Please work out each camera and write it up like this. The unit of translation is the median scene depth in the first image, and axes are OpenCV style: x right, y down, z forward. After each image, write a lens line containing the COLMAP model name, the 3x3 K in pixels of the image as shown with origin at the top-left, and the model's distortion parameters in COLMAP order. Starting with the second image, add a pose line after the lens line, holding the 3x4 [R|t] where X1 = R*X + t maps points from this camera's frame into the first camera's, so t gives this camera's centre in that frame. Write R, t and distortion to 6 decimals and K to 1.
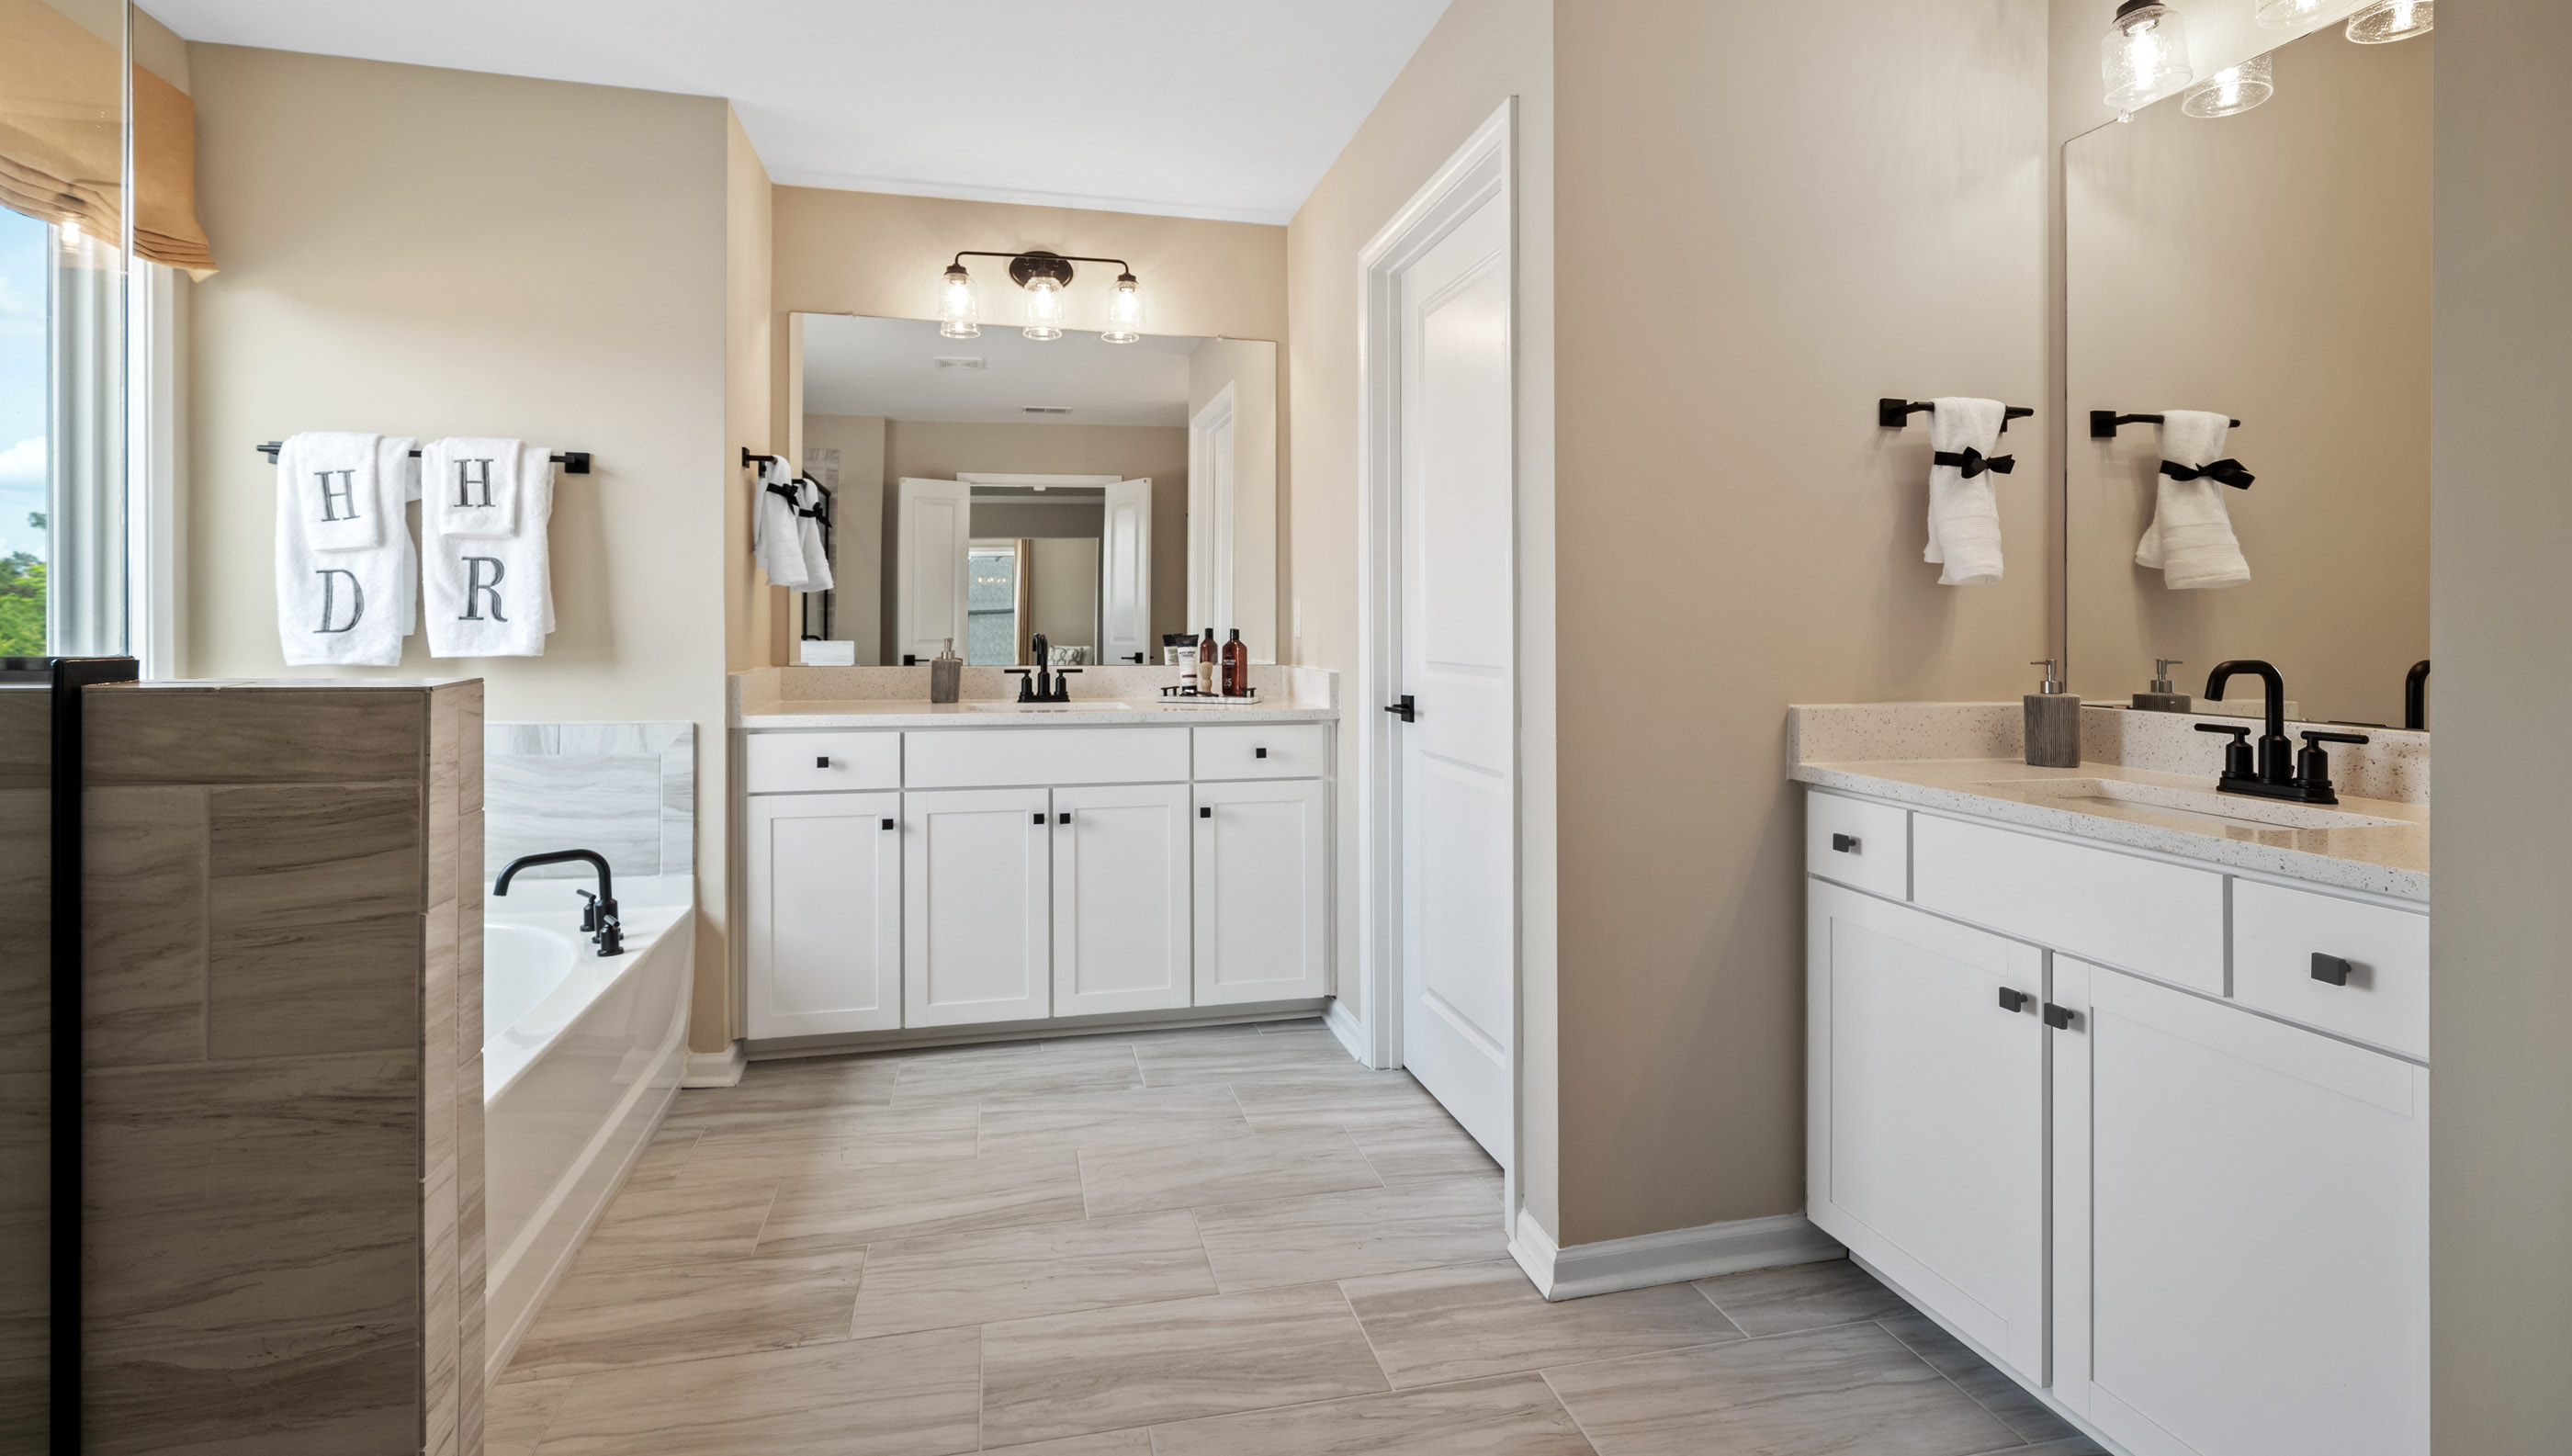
lens RADIAL K [[1146.9, 0, 1254.6], [0, 1146.9, 638.9], [0, 0, 1]] dist [-0.001601, -0.000384]
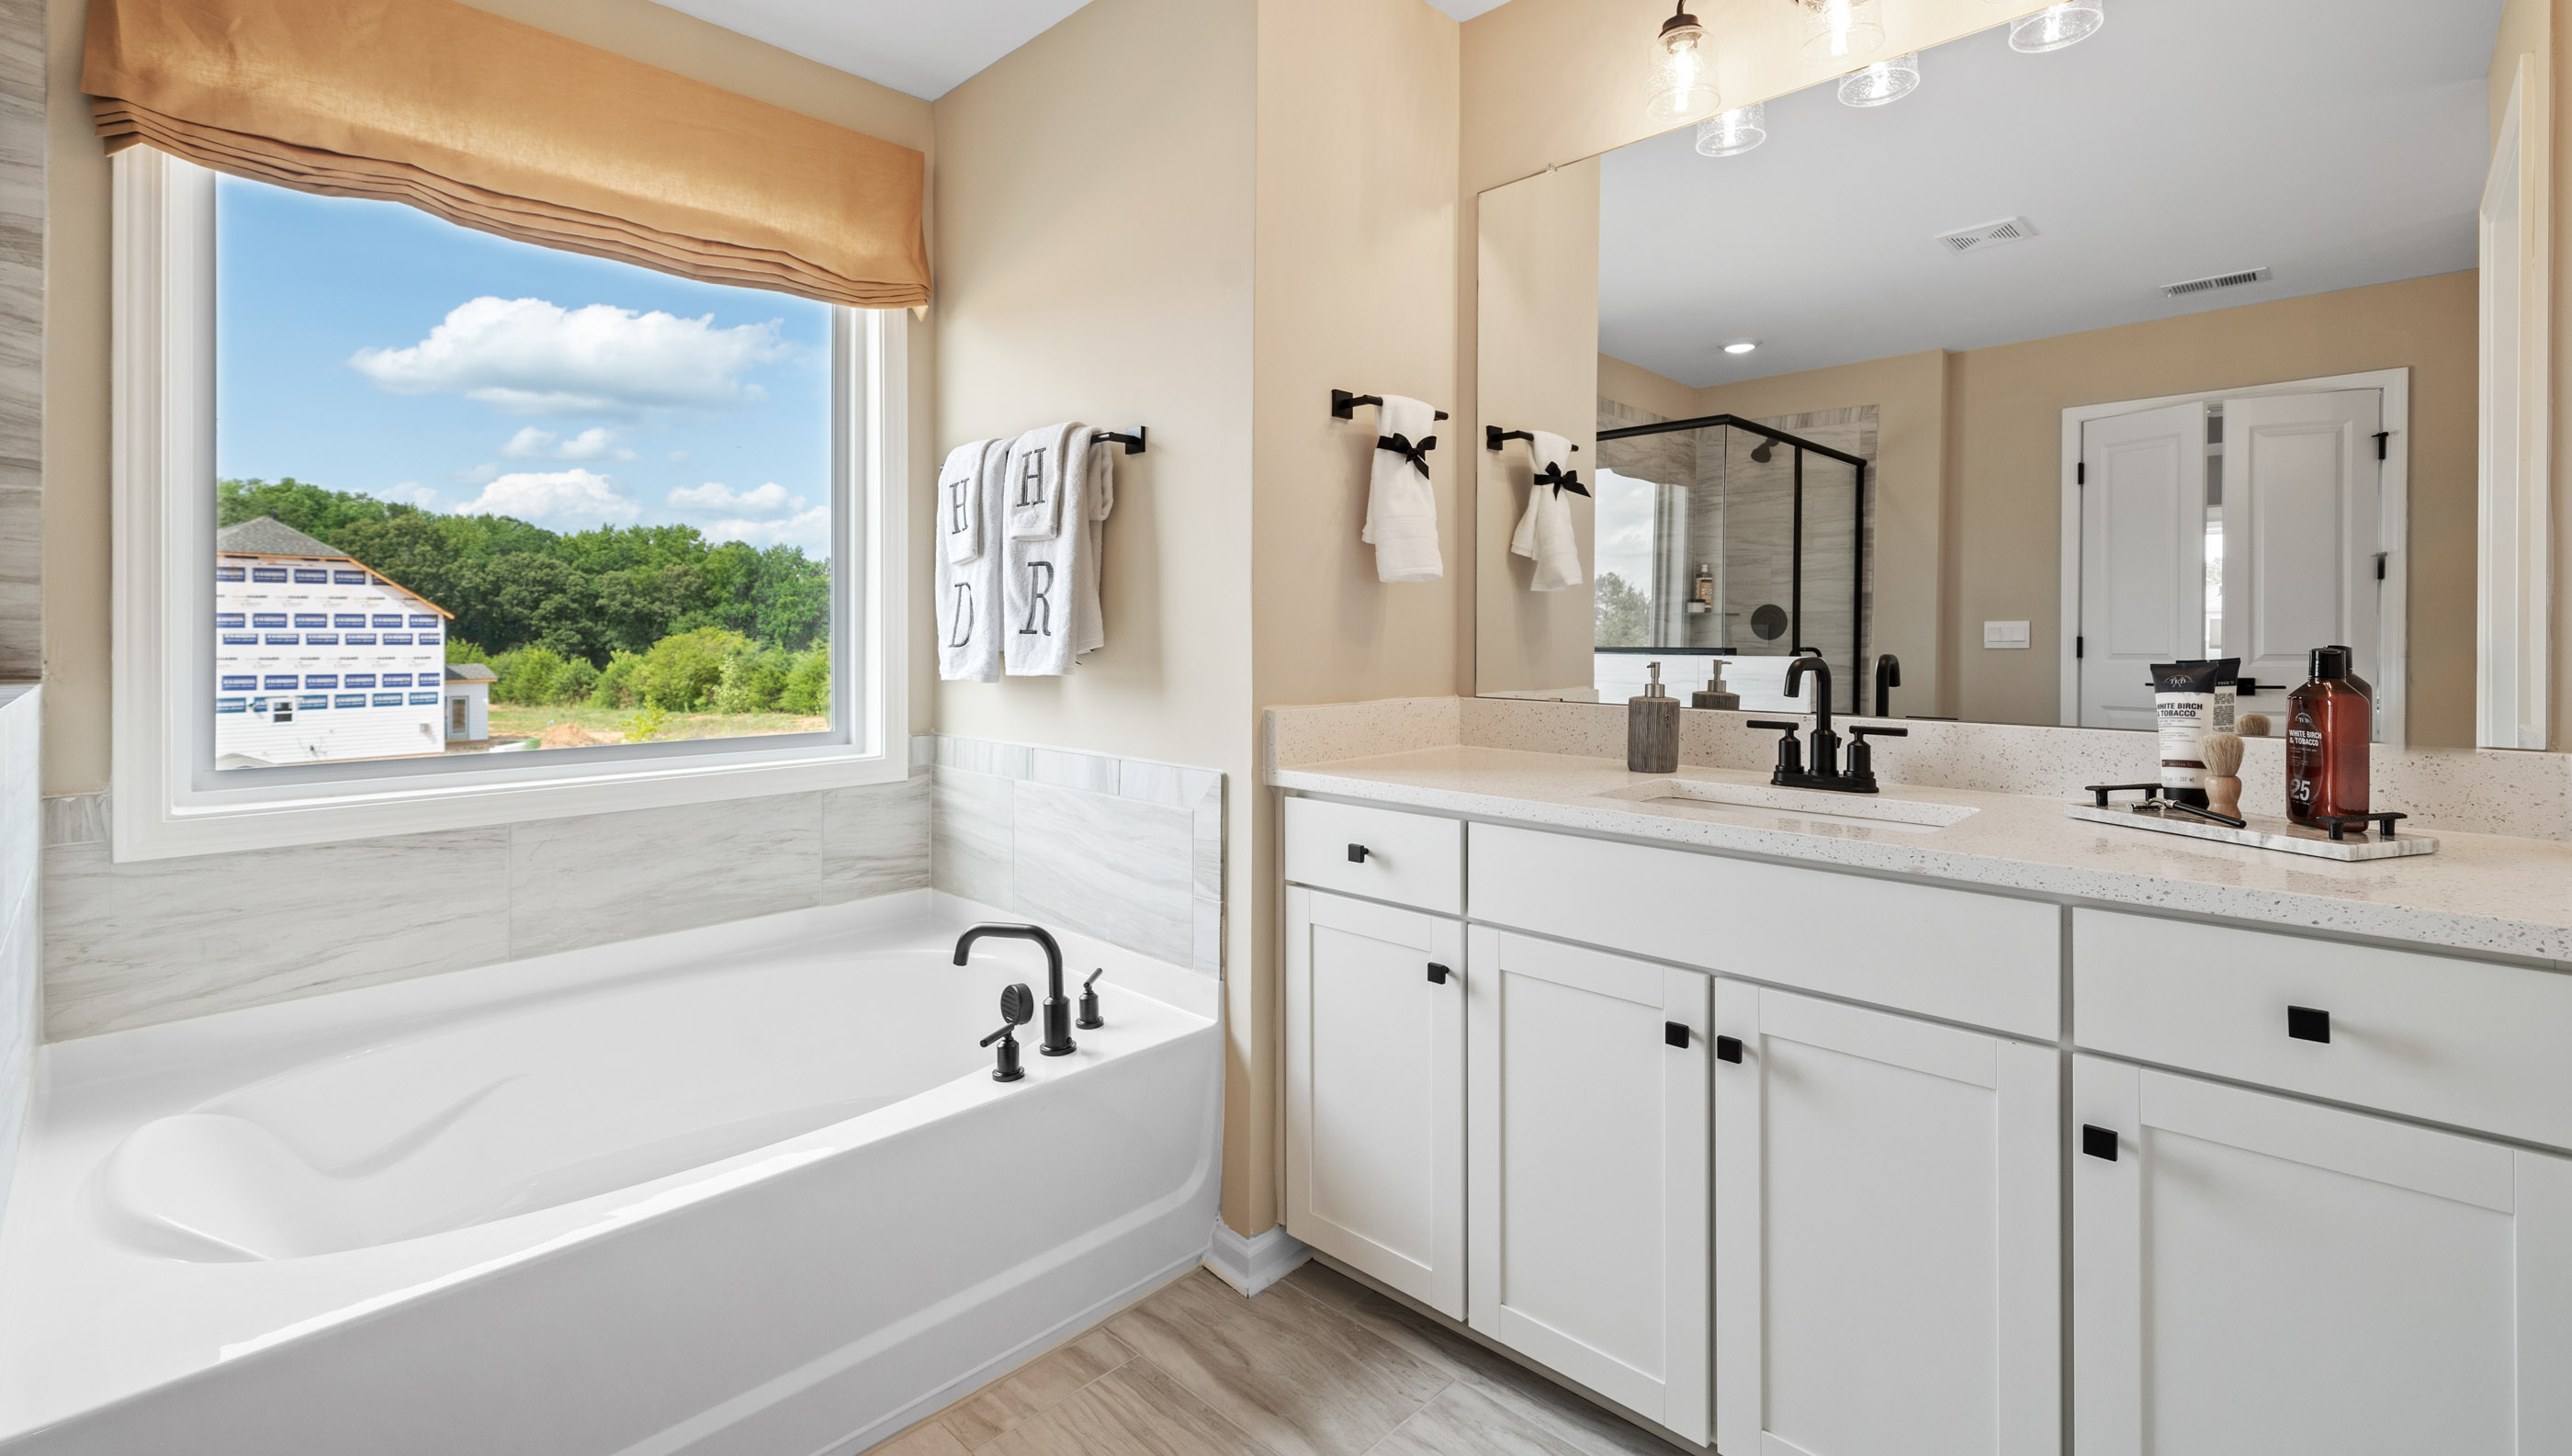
lens RADIAL K [[1146.9, 0, 1254.6], [0, 1146.9, 638.9], [0, 0, 1]] dist [-0.001601, -0.000384]
pose [[0.534714, 0.003073, -0.845027, 0.139997], [-0.006080, 0.999981, -0.000210, -0.012507], [0.845011, 0.005250, 0.534723, 0.629451]]
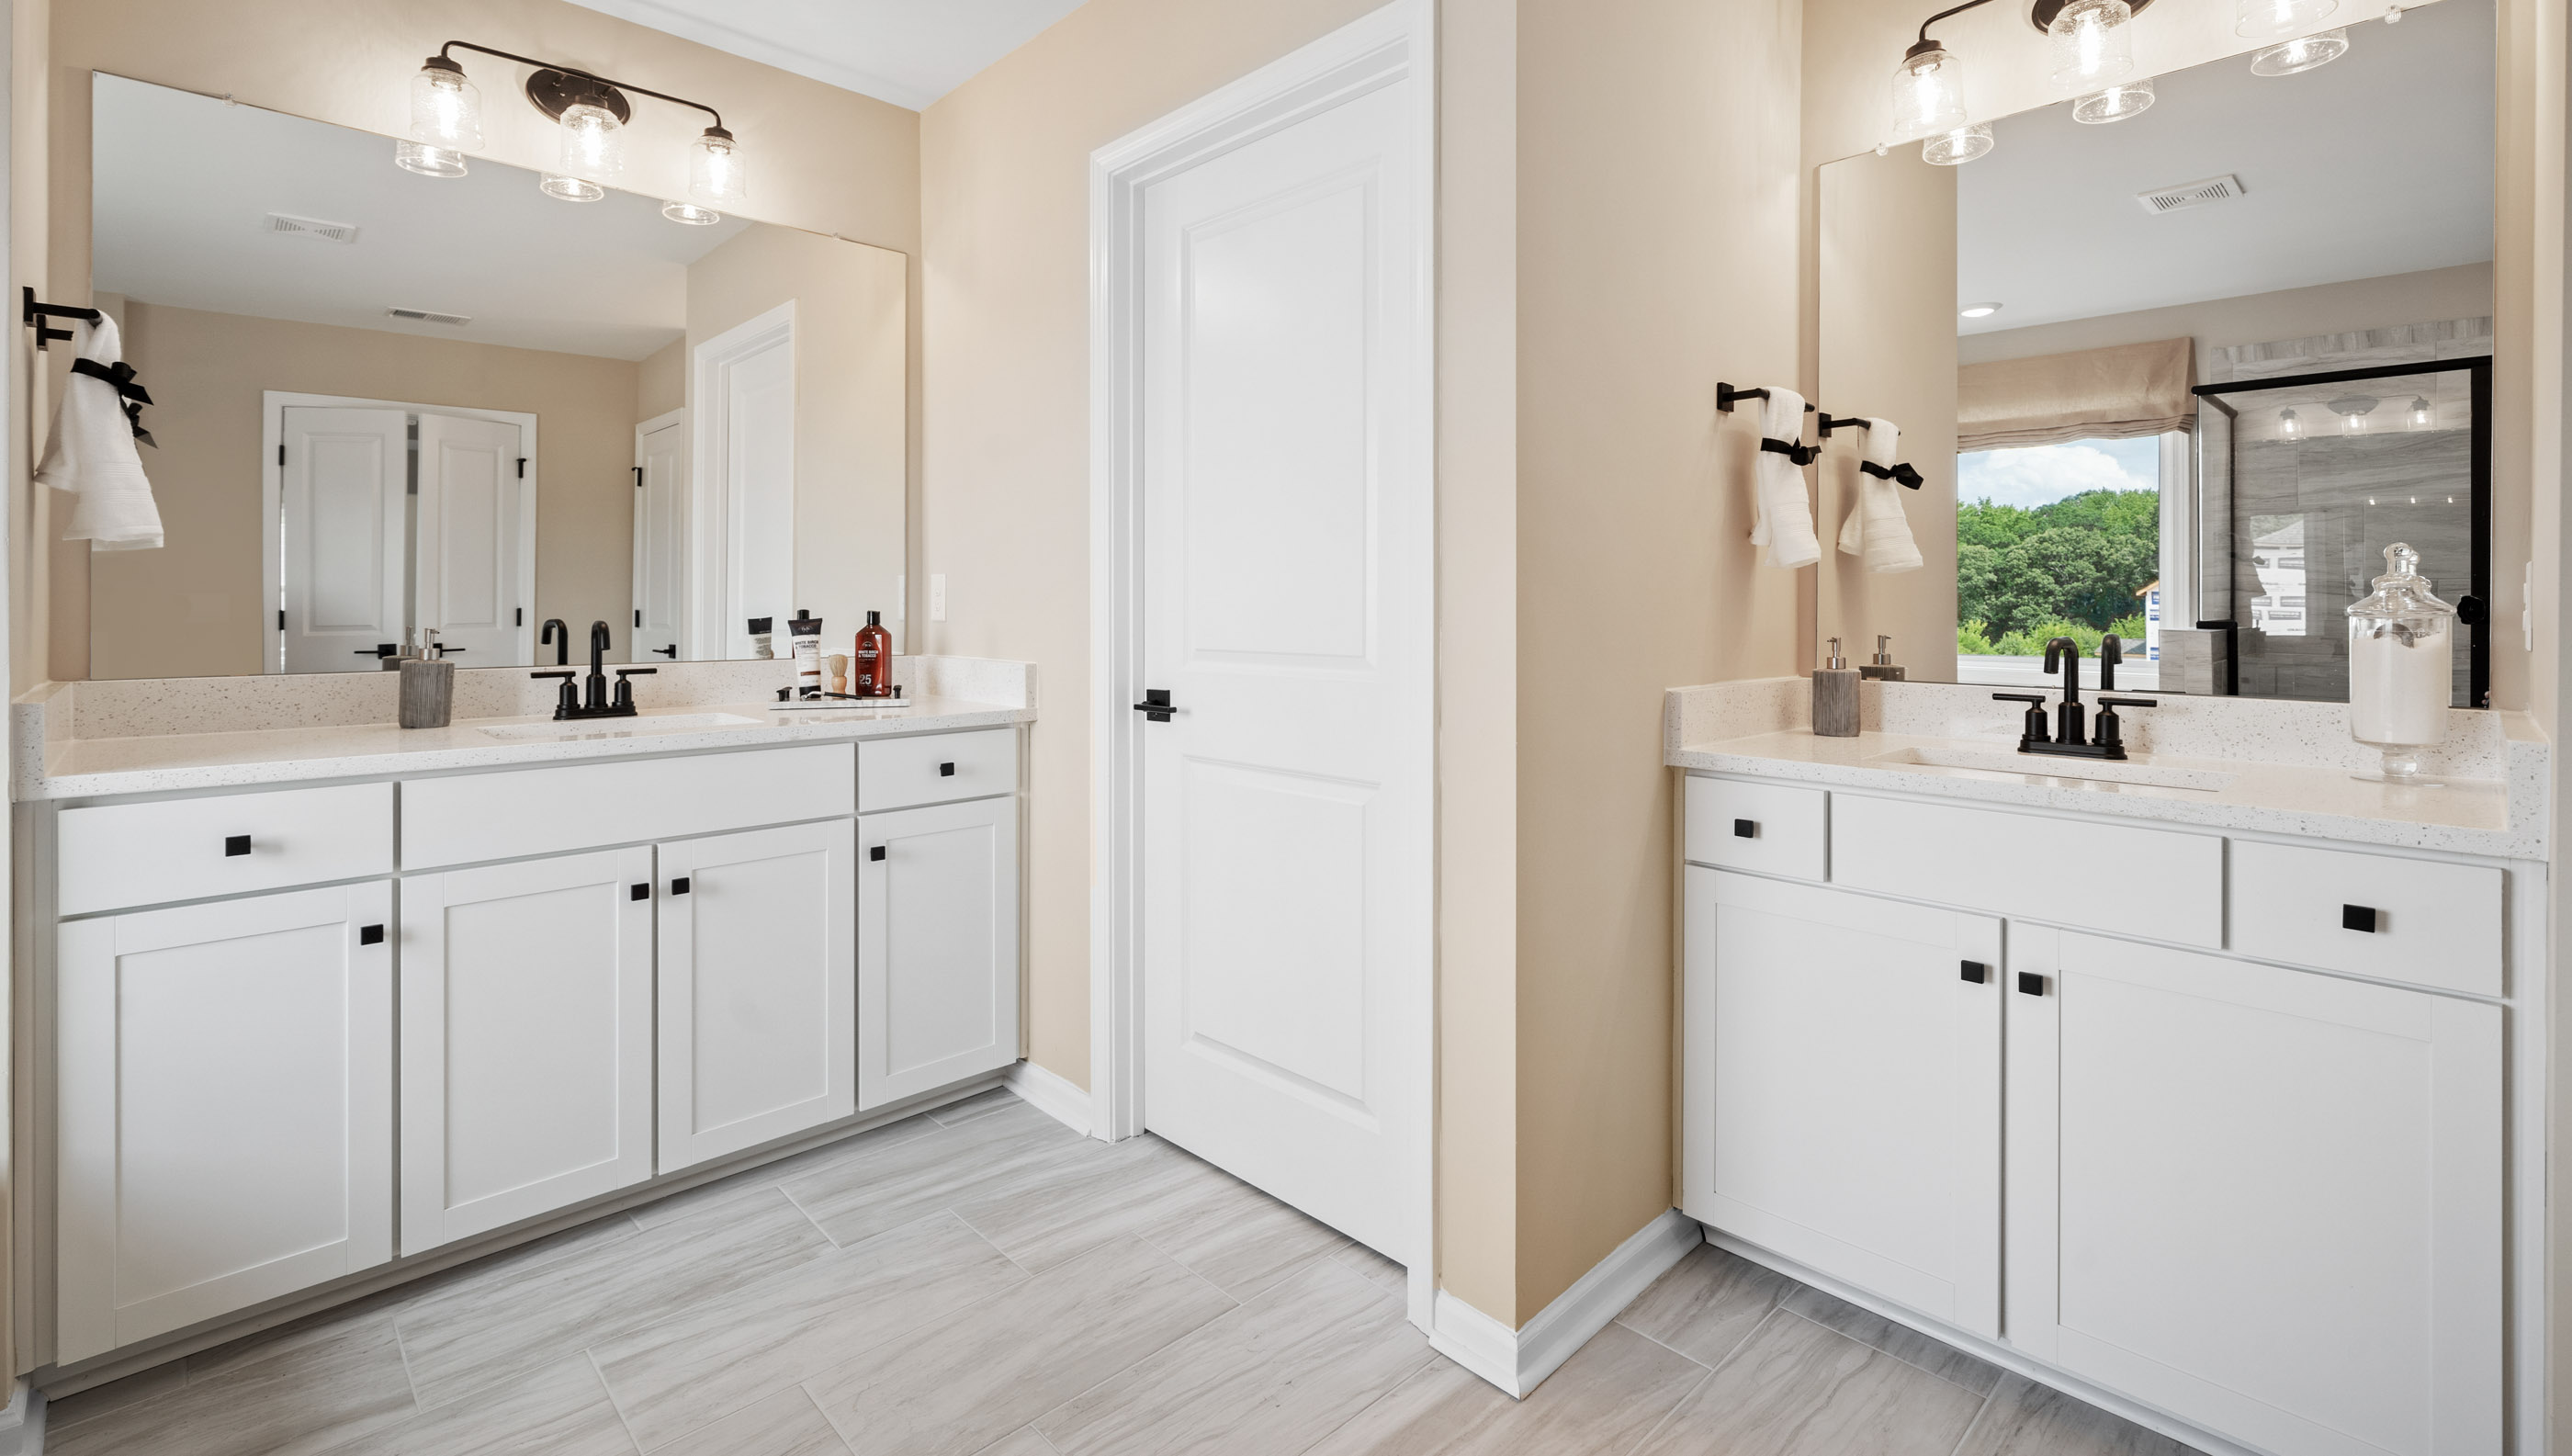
lens RADIAL K [[1137.0, 0, 1265.8], [0, 1137.0, 610.3], [0, 0, 1]] dist [-0.001071, -0.000106]
pose [[0.862616, -0.005551, 0.505829, -0.224310], [0.007544, 0.999970, -0.001892, -0.006956], [-0.505803, 0.005448, 0.862632, 0.245471]]
